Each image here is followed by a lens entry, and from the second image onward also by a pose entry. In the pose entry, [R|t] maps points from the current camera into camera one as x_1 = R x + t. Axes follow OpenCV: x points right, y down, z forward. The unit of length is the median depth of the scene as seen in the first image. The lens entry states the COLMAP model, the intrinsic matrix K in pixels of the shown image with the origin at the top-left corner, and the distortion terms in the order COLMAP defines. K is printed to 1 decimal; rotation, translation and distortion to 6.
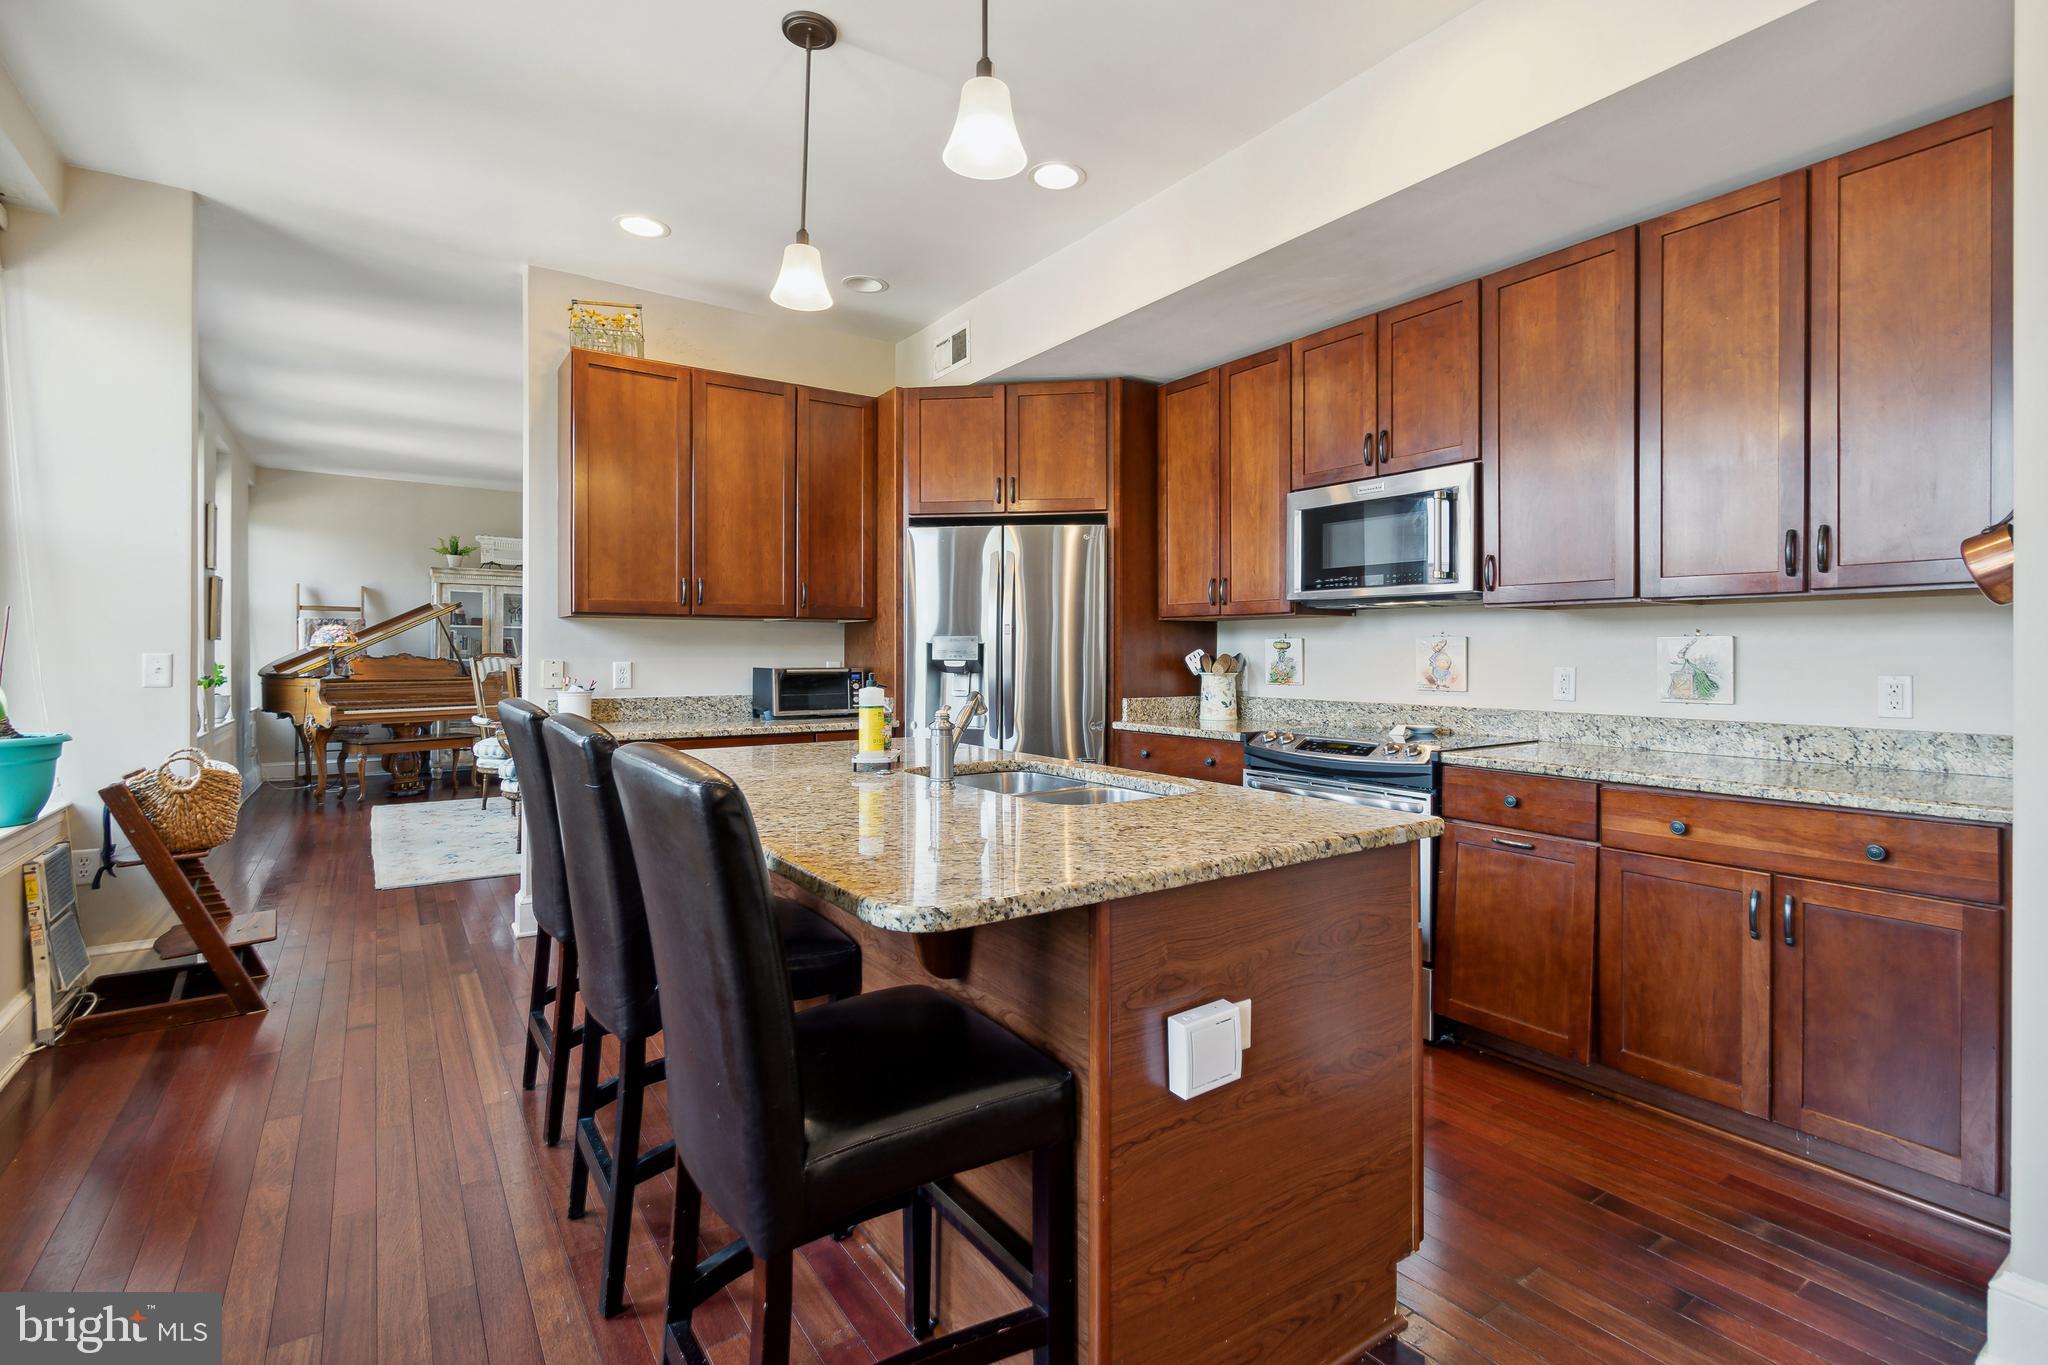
lens RADIAL K [[932.5, 0, 1009.2], [0, 932.5, 642.8], [0, 0, 1]] dist [0.002803, 0.000359]
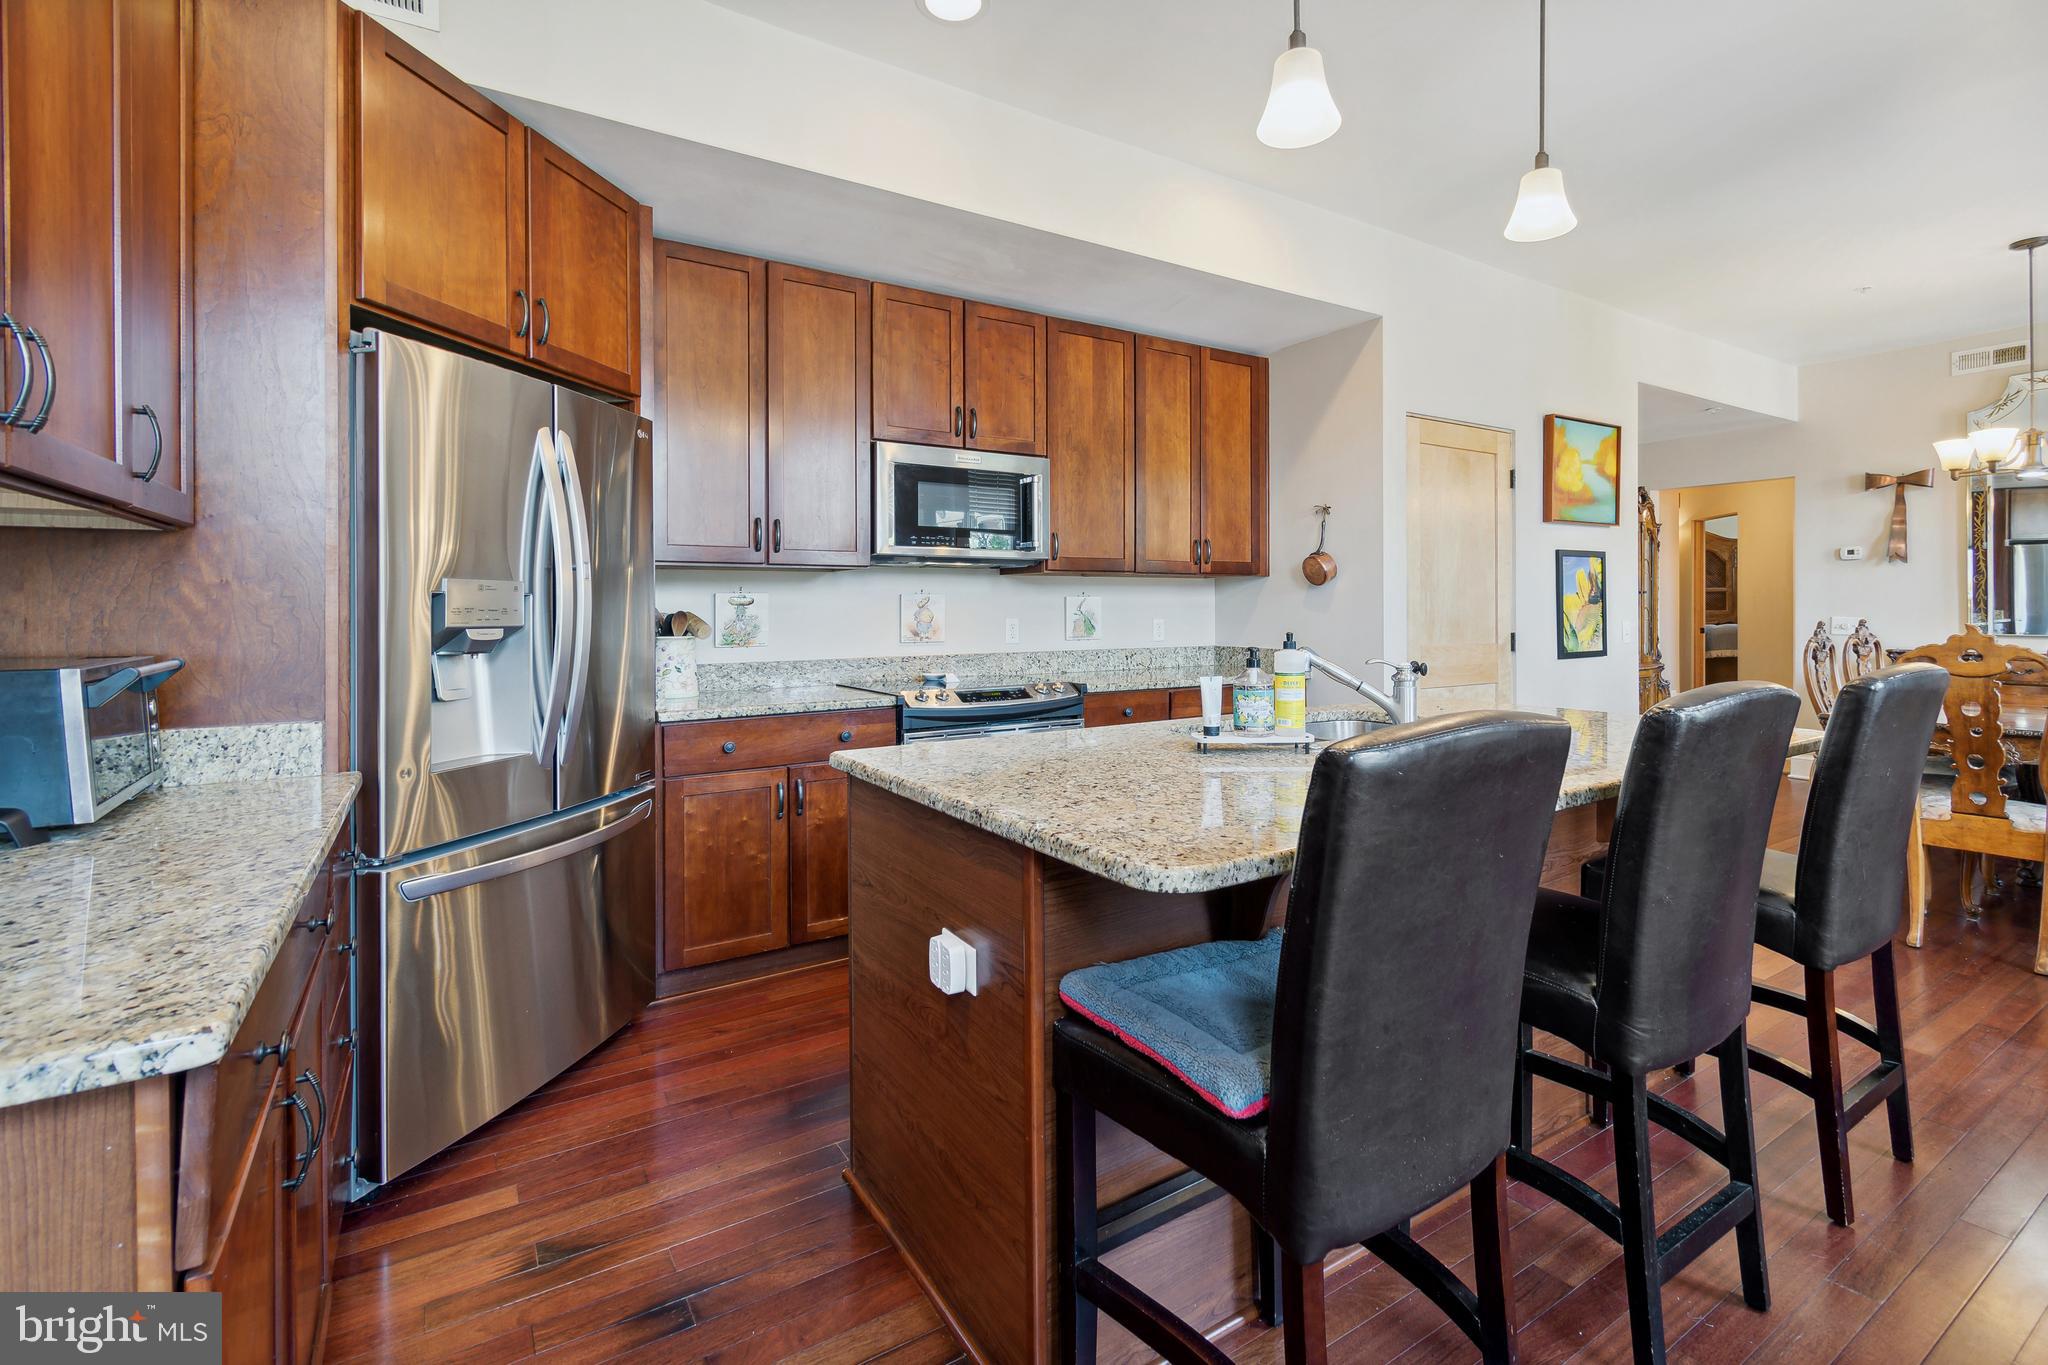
lens RADIAL K [[932.5, 0, 1000.6], [0, 932.5, 609.3], [0, 0, 1]] dist [0.002803, 0.000359]
pose [[0.048704, -0.001462, 0.998812, -0.756118], [-0.002890, 0.999995, 0.001604, 0.010842], [-0.998809, -0.002965, 0.048700, 0.972246]]
